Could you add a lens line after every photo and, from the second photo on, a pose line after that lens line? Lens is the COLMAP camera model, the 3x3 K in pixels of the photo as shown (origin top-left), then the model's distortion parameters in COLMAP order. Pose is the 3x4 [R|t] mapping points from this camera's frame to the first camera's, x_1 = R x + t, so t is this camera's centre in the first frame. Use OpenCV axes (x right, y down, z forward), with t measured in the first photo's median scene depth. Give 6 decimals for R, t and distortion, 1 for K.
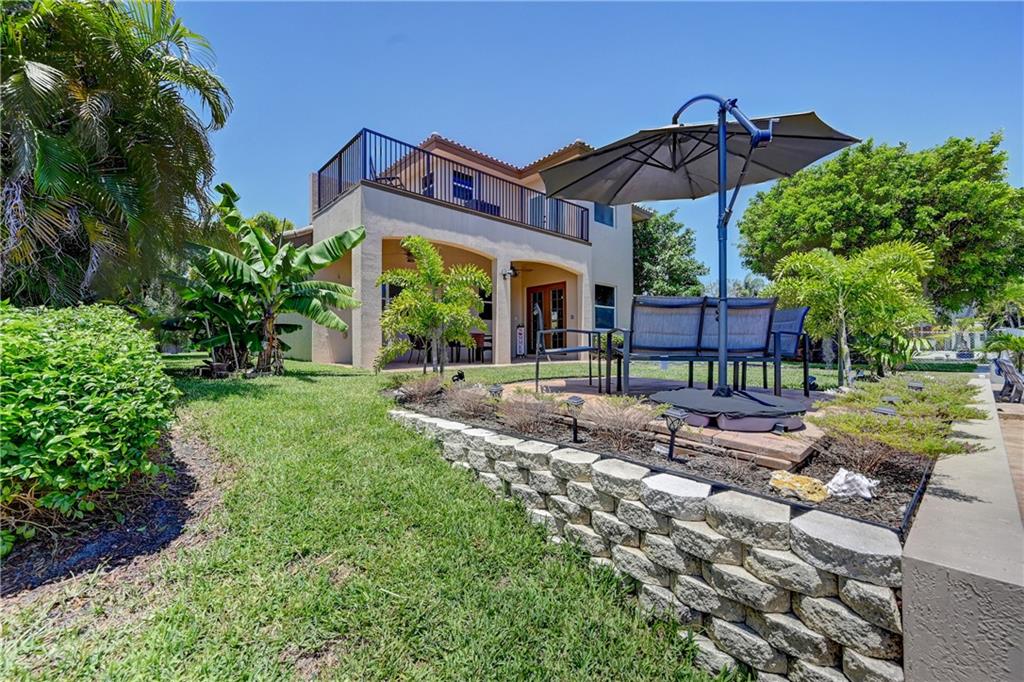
lens RADIAL K [[410.7, 0, 483.7], [0, 410.7, 338.1], [0, 0, 1]] dist [0.003460, 0.000014]
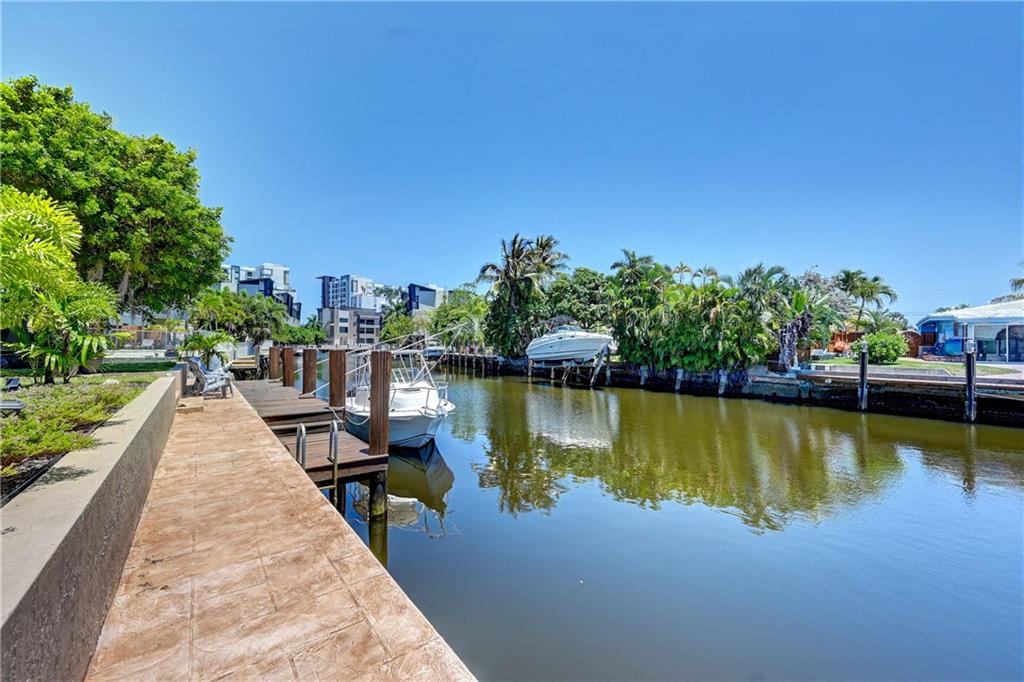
lens RADIAL K [[410.7, 0, 528.7], [0, 410.7, 337.0], [0, 0, 1]] dist [0.003460, 0.000014]
pose [[0.017147, 0.026214, 0.999509, 0.176068], [-0.025546, 0.999341, -0.025771, 0.002017], [-0.999527, -0.025092, 0.017805, 0.079646]]
